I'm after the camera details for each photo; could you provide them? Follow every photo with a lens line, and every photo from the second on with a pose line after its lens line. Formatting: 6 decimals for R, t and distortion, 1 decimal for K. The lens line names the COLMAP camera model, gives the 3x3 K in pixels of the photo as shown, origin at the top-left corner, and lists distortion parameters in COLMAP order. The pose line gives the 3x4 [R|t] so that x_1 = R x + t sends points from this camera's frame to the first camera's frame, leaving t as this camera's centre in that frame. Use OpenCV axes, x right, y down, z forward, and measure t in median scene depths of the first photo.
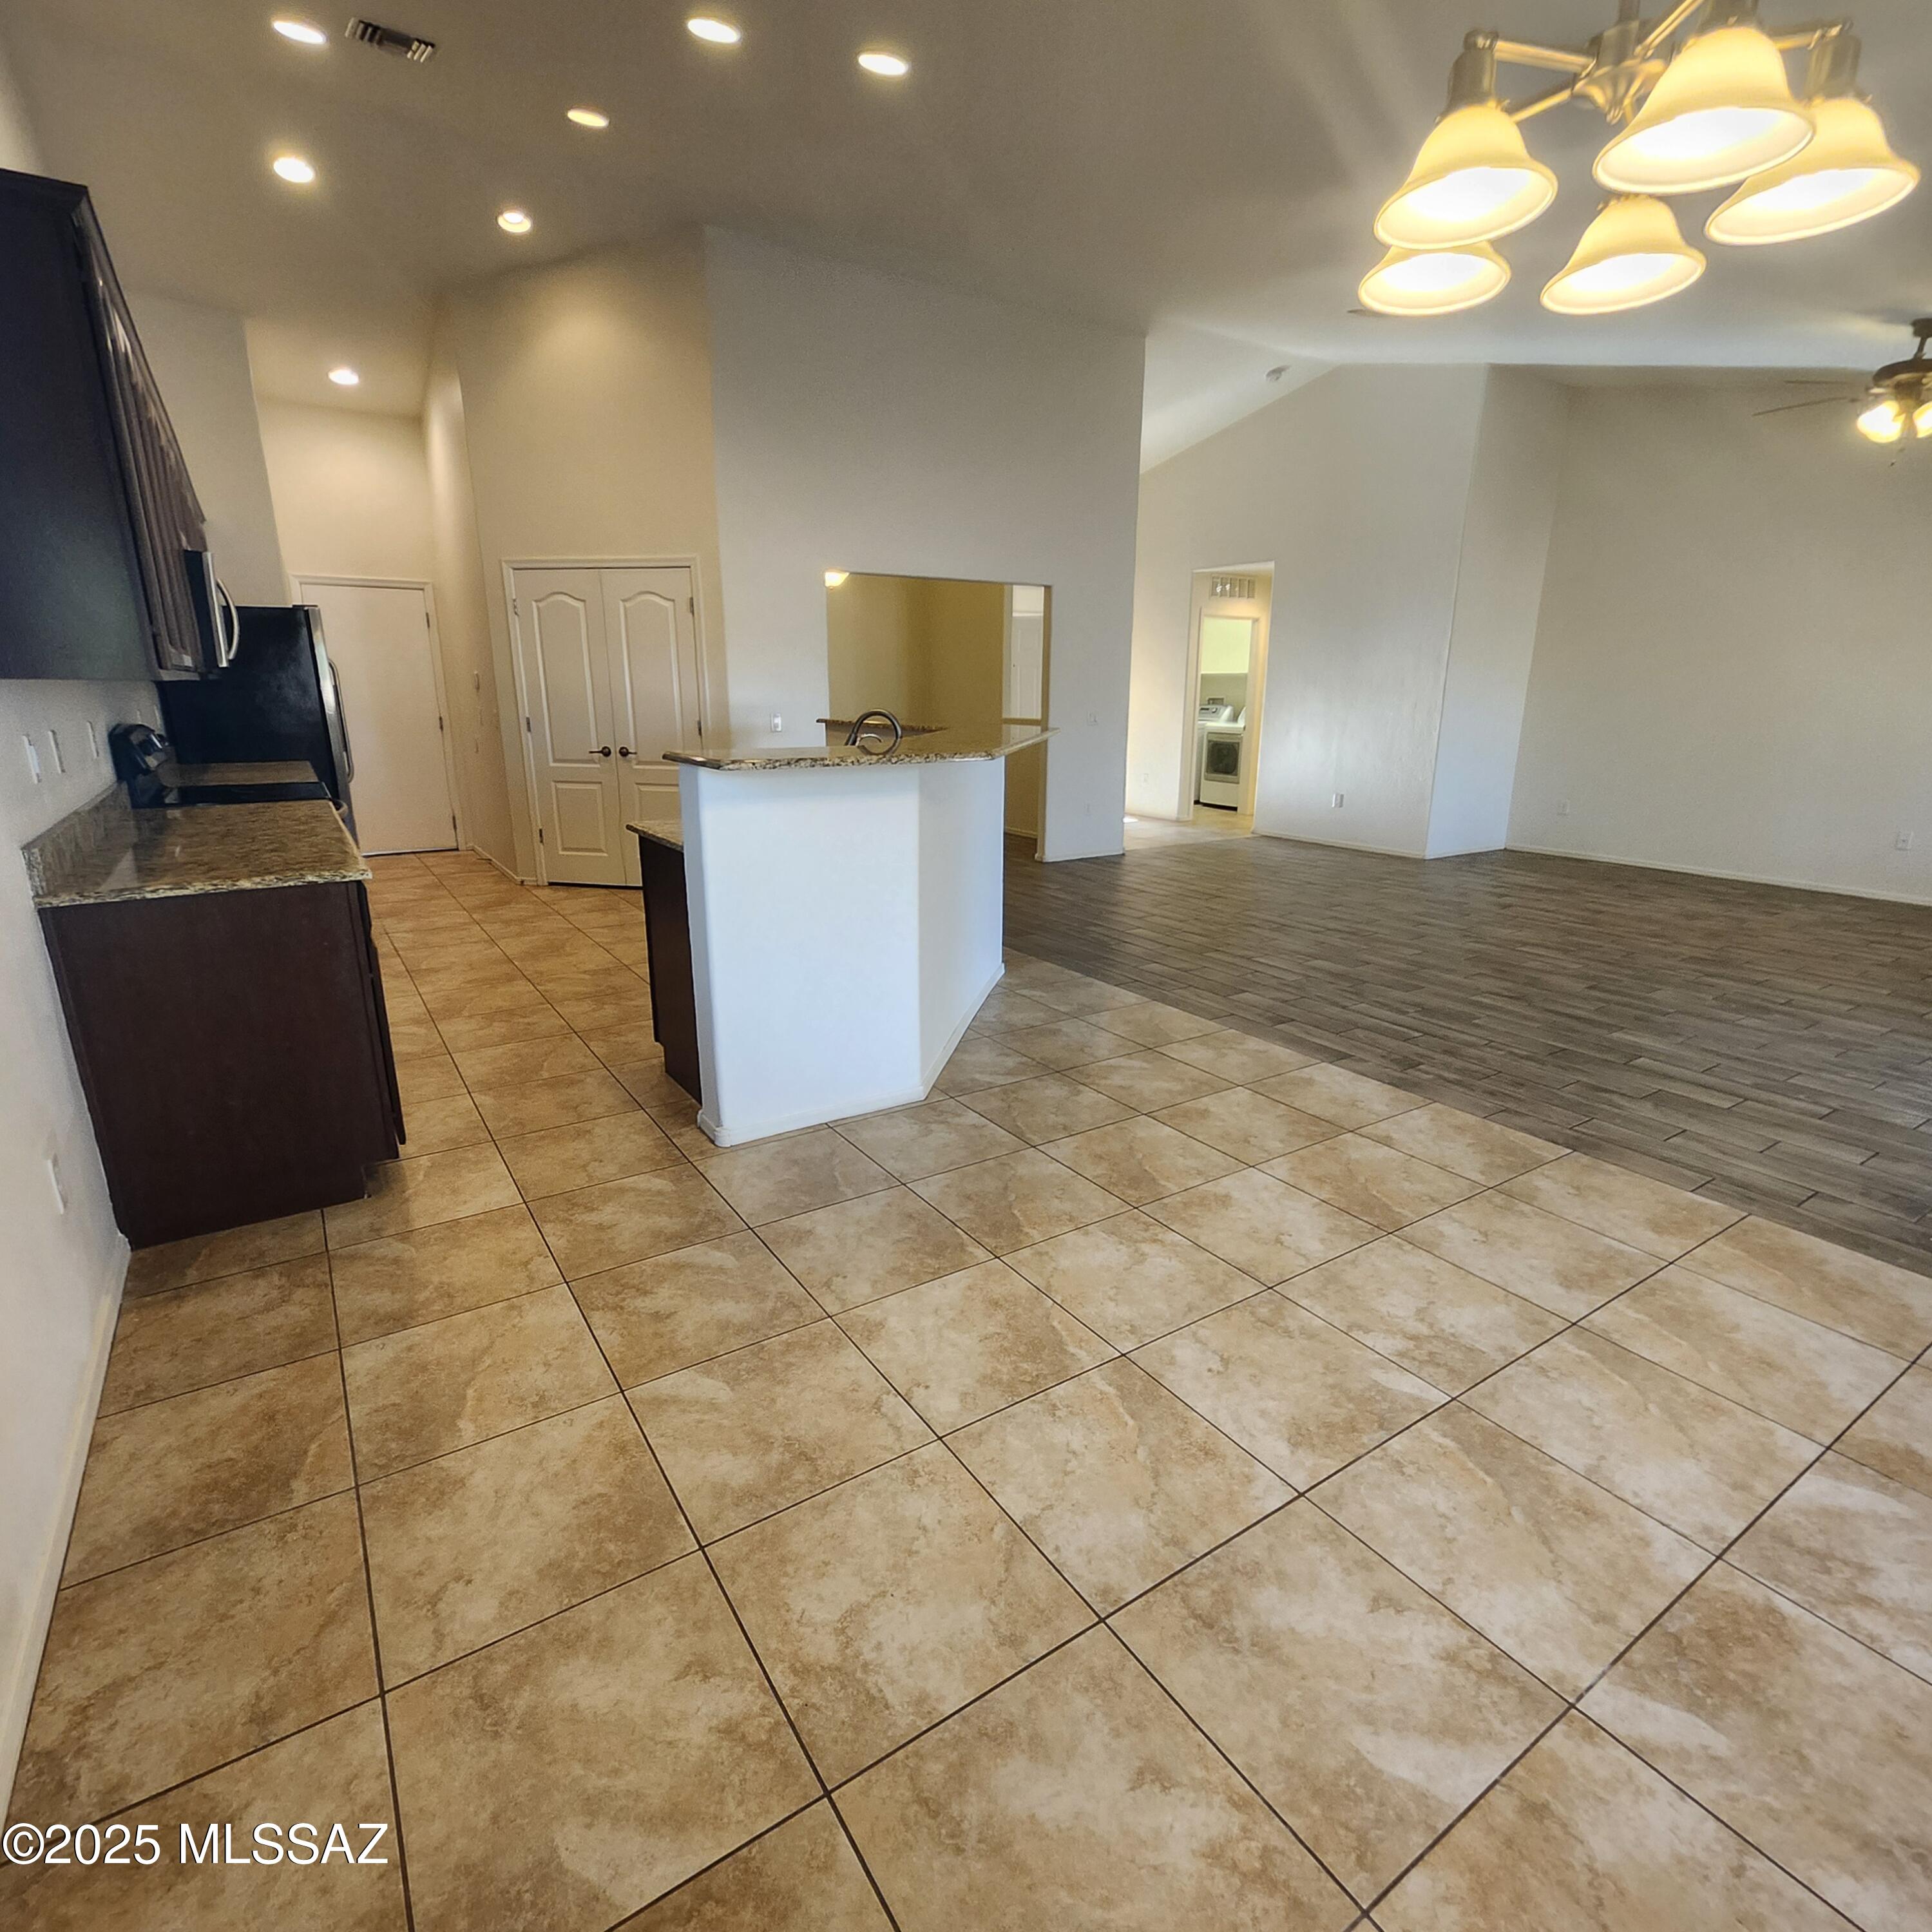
lens RADIAL K [[1023.9, 0, 948.9], [0, 1023.9, 969.2], [0, 0, 1]] dist [0.004694, -0.003170]
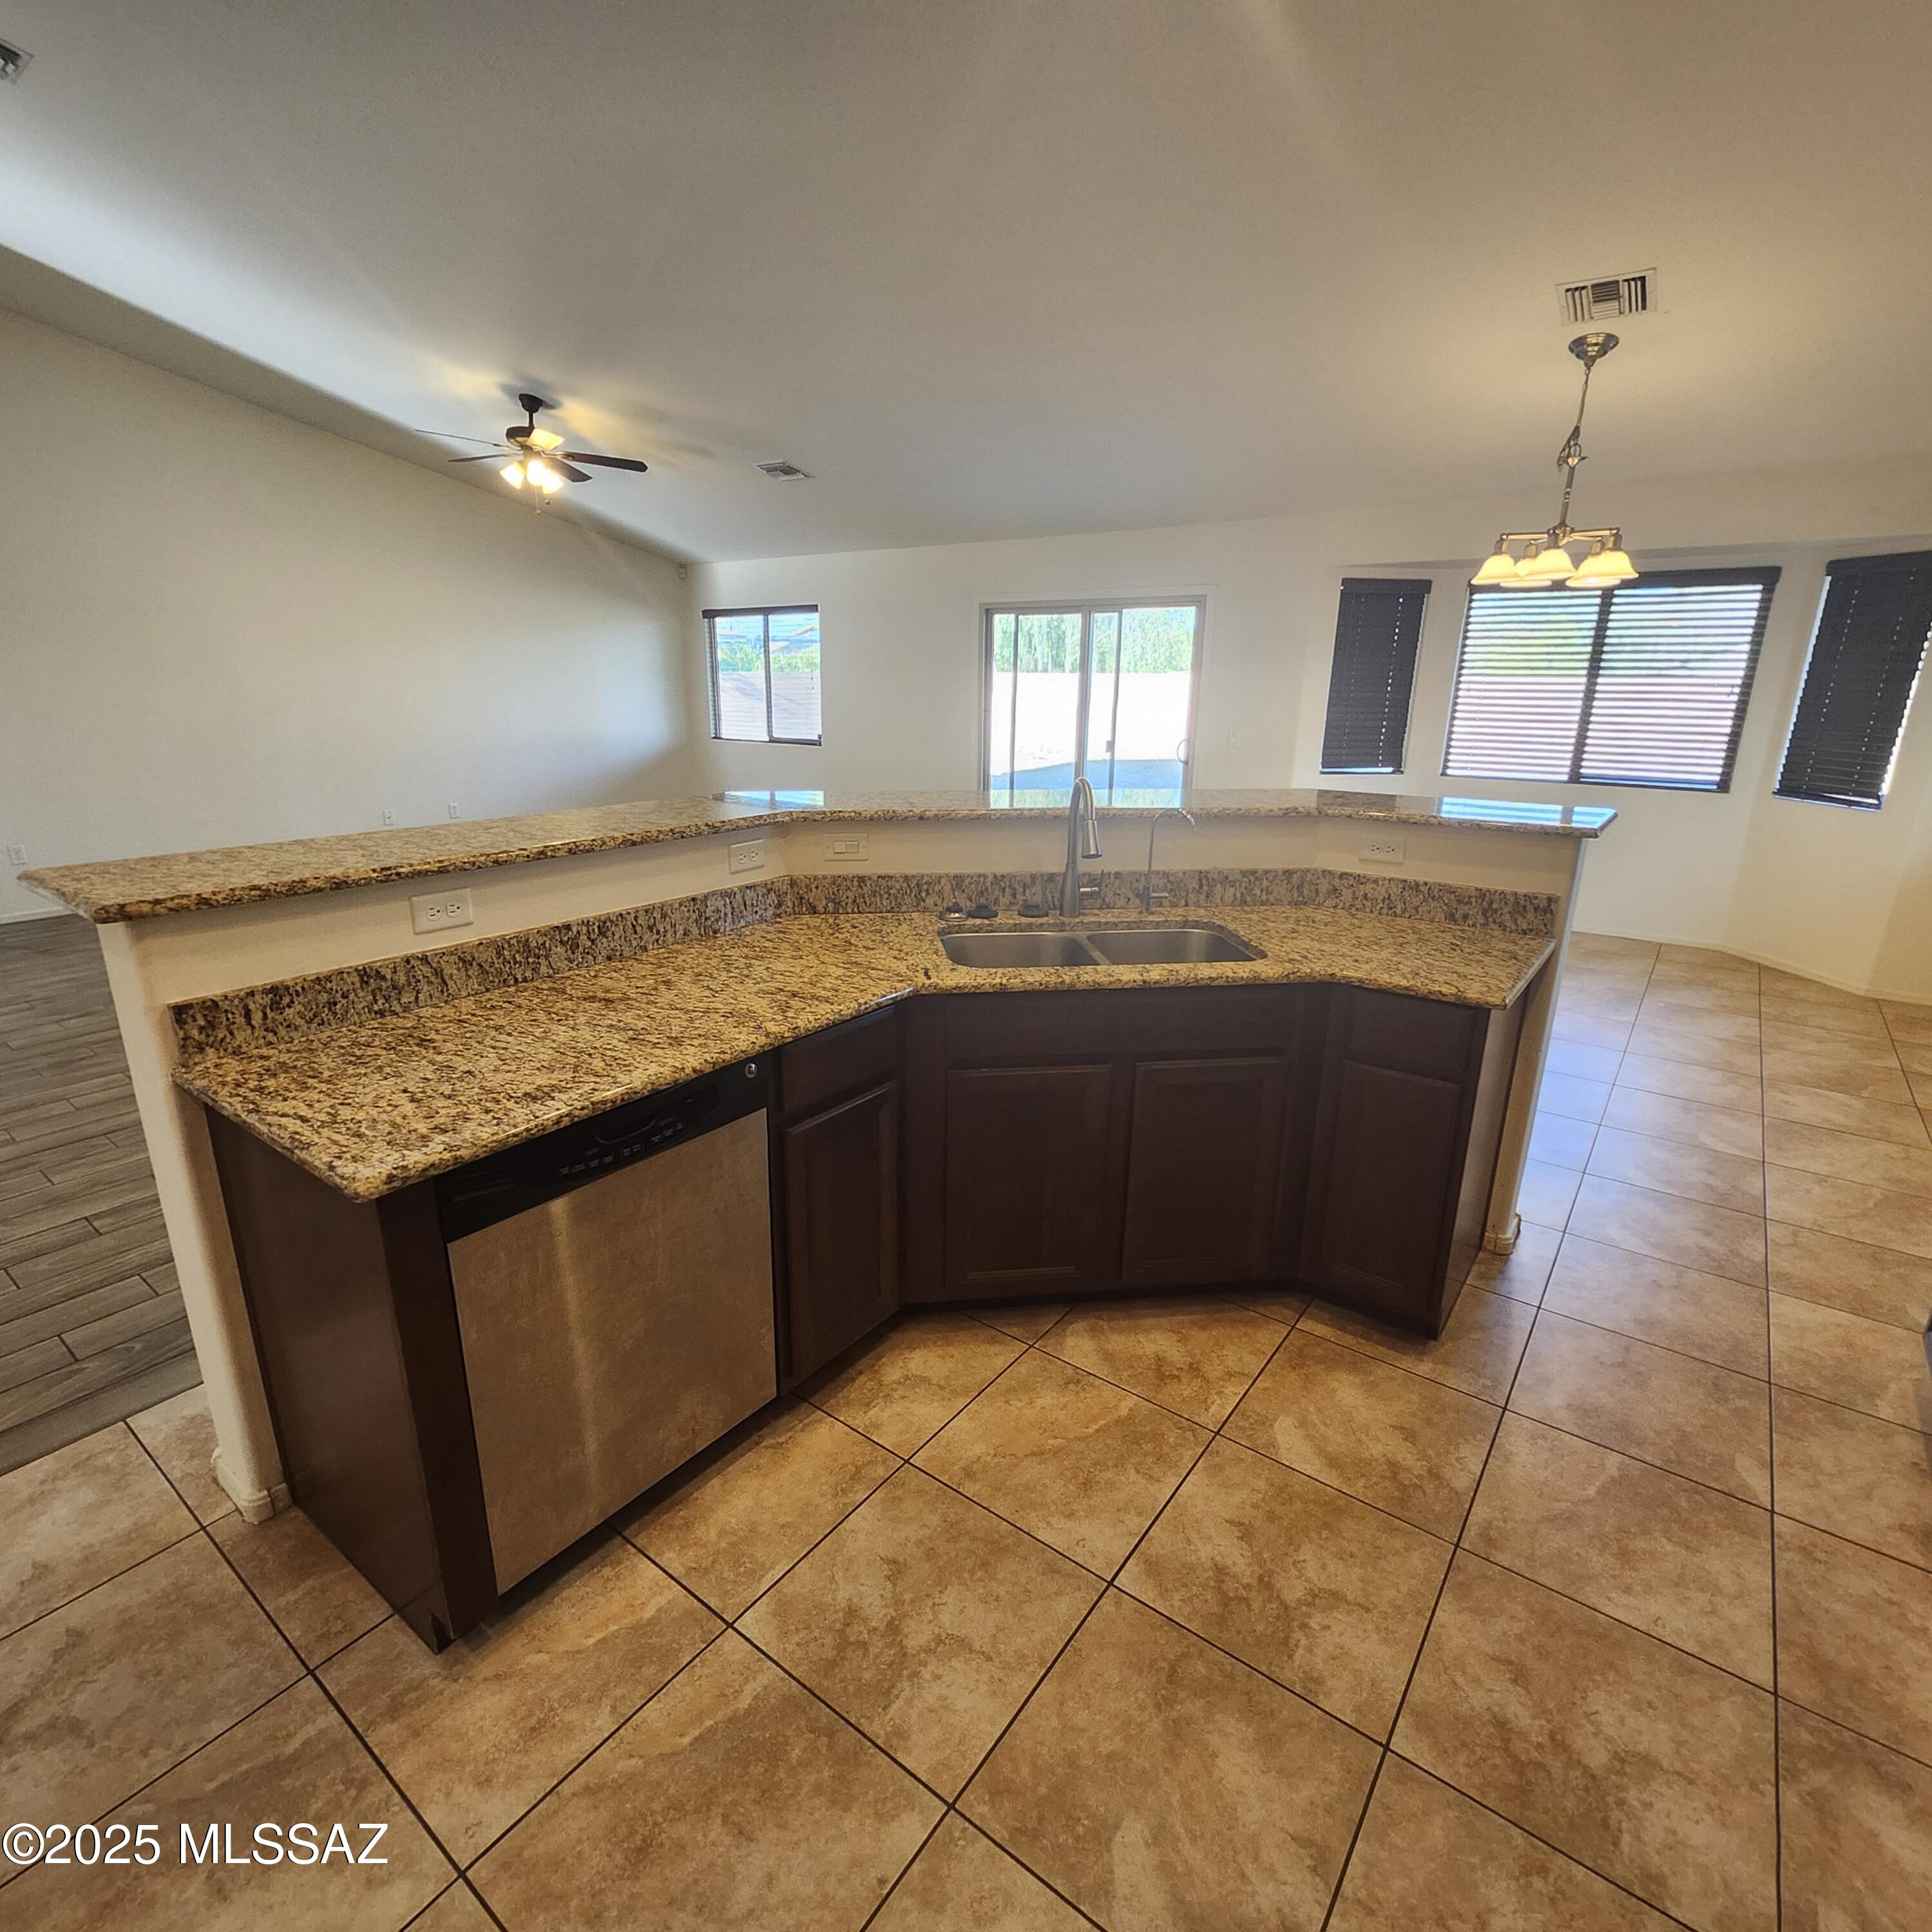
lens RADIAL K [[1015.1, 0, 950.1], [0, 1015.1, 978.1], [0, 0, 1]] dist [0.004500, -0.003021]
pose [[-0.342788, -0.277687, 0.897433, -0.632549], [0.239457, 0.897928, 0.369305, -0.386503], [-0.908381, 0.341490, -0.241304, 1.250092]]
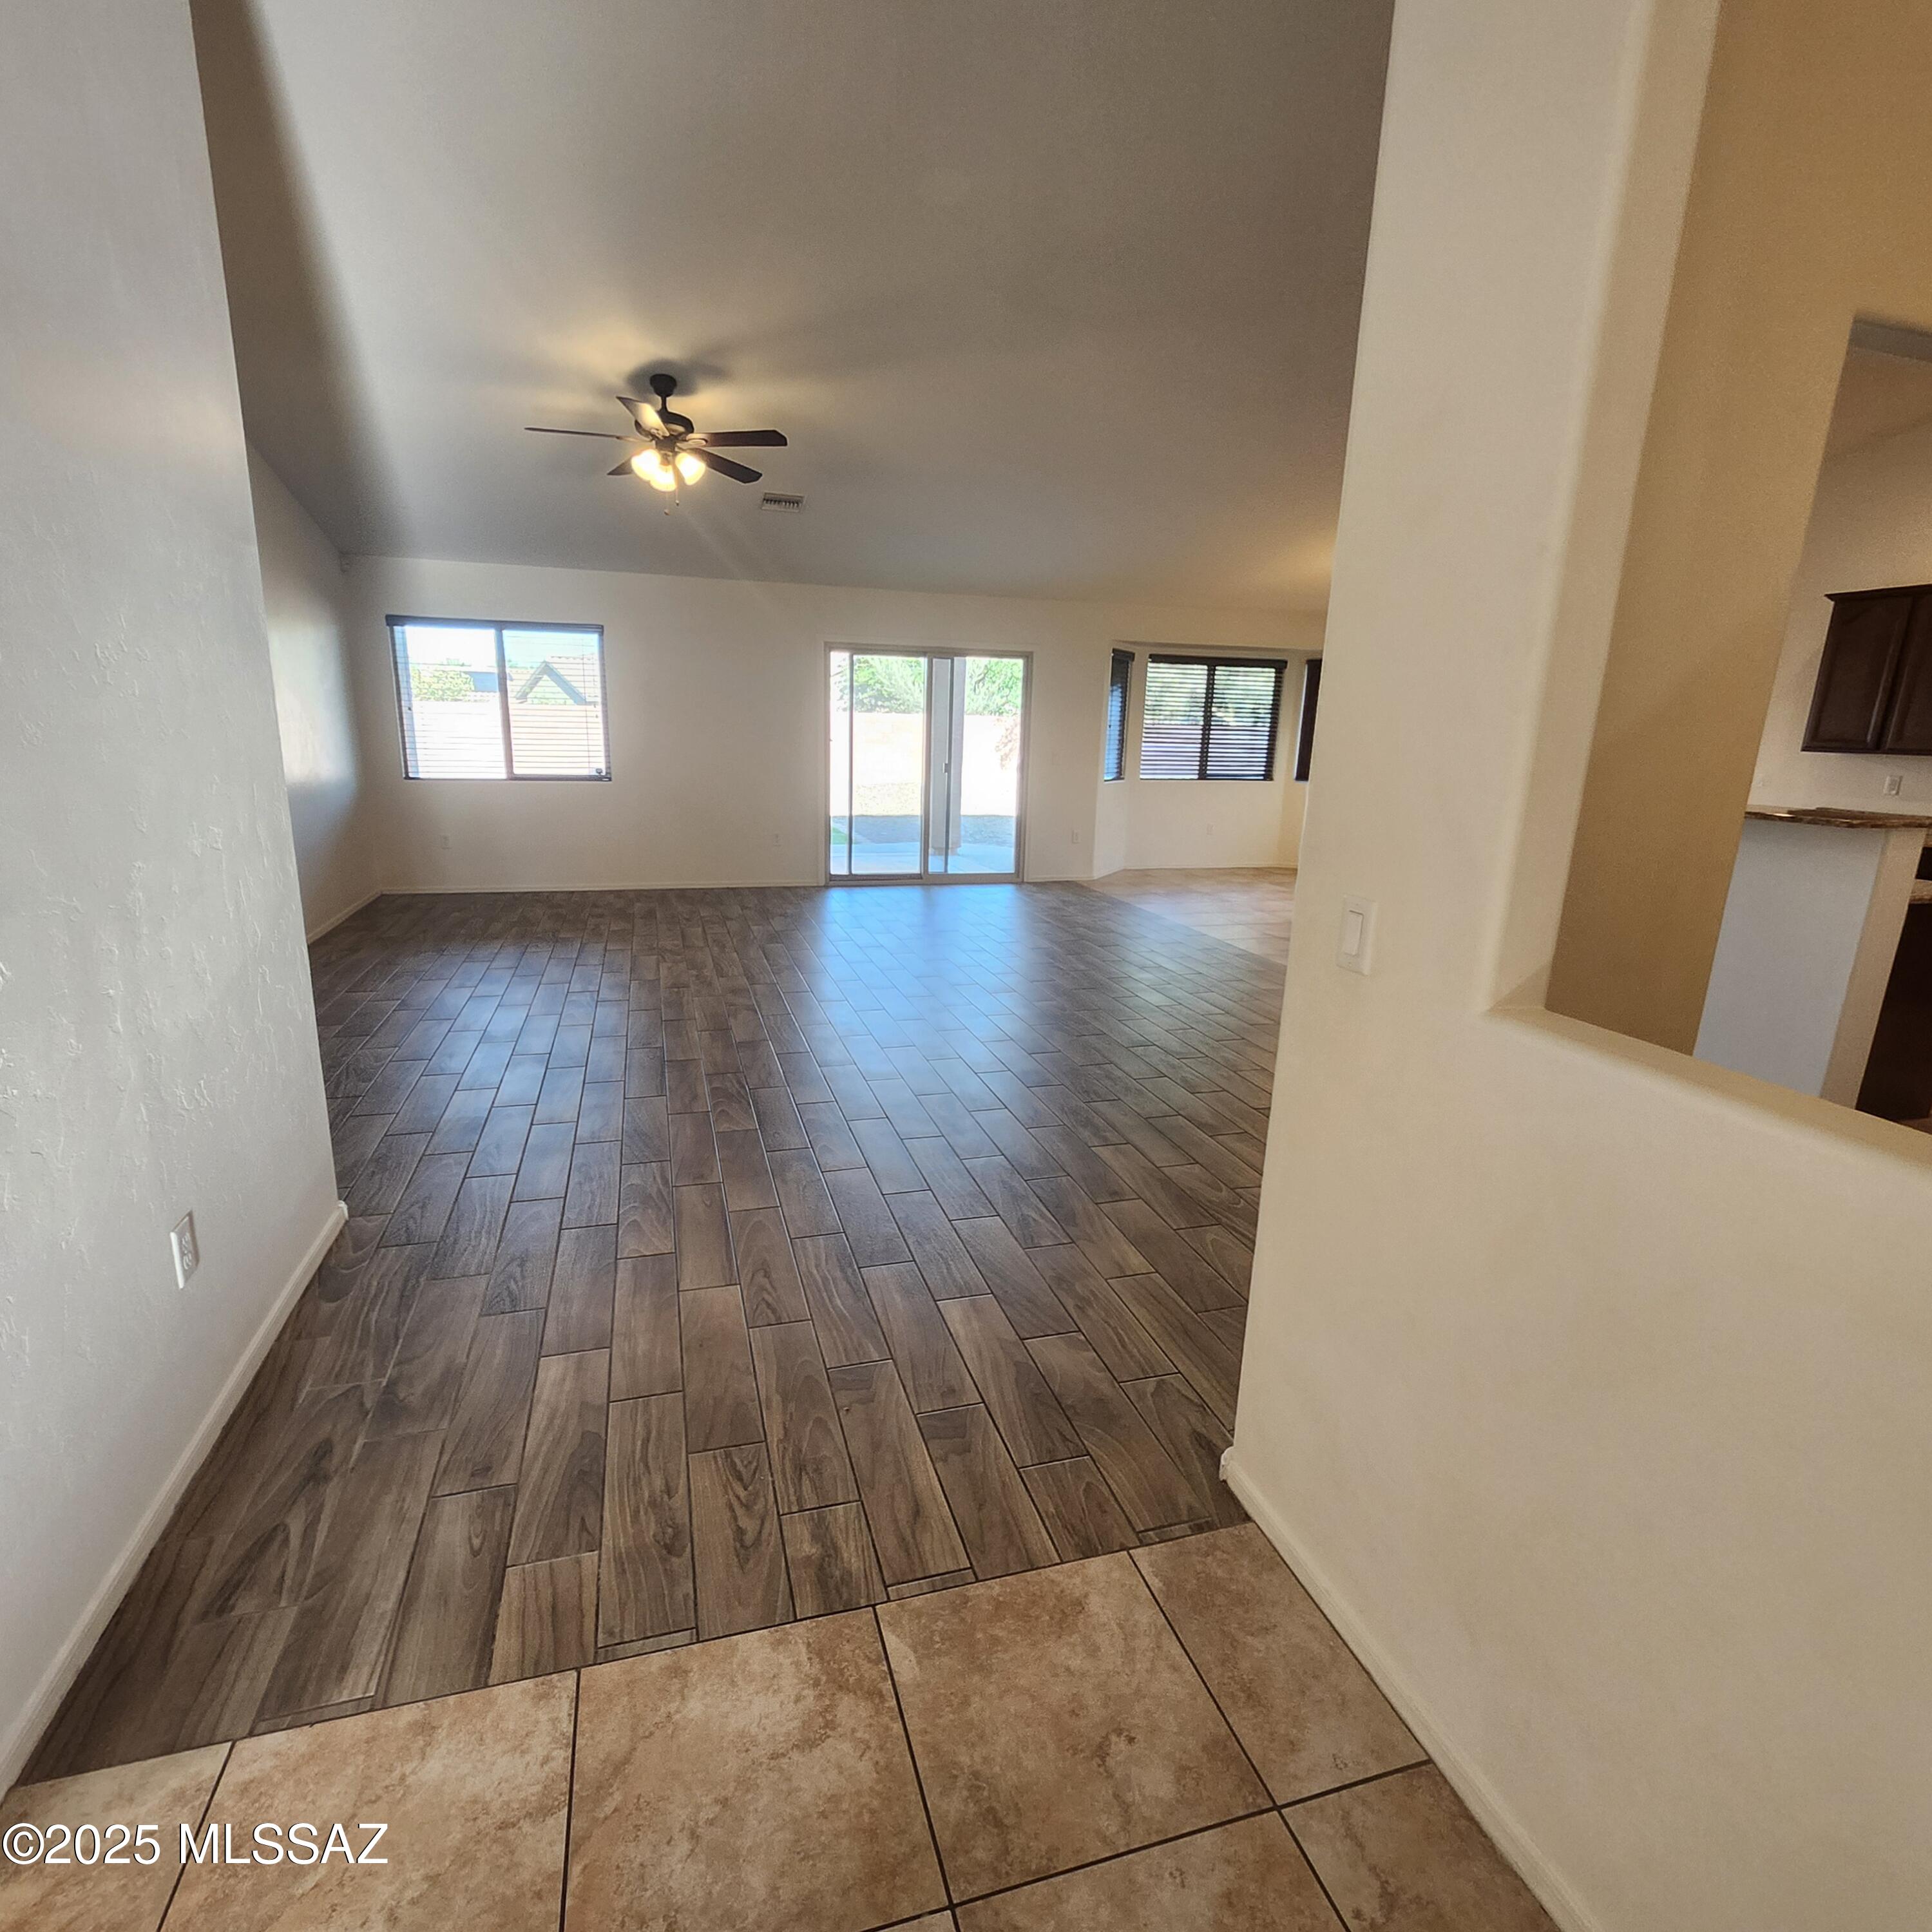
lens RADIAL K [[1015.1, 0, 950.1], [0, 1015.1, 978.1], [0, 0, 1]] dist [0.004500, -0.003021]
pose [[-0.958398, -0.098381, 0.267947, 0.379831], [0.046466, 0.872429, 0.486528, -0.691076], [-0.281629, 0.478738, -0.831562, 2.450708]]
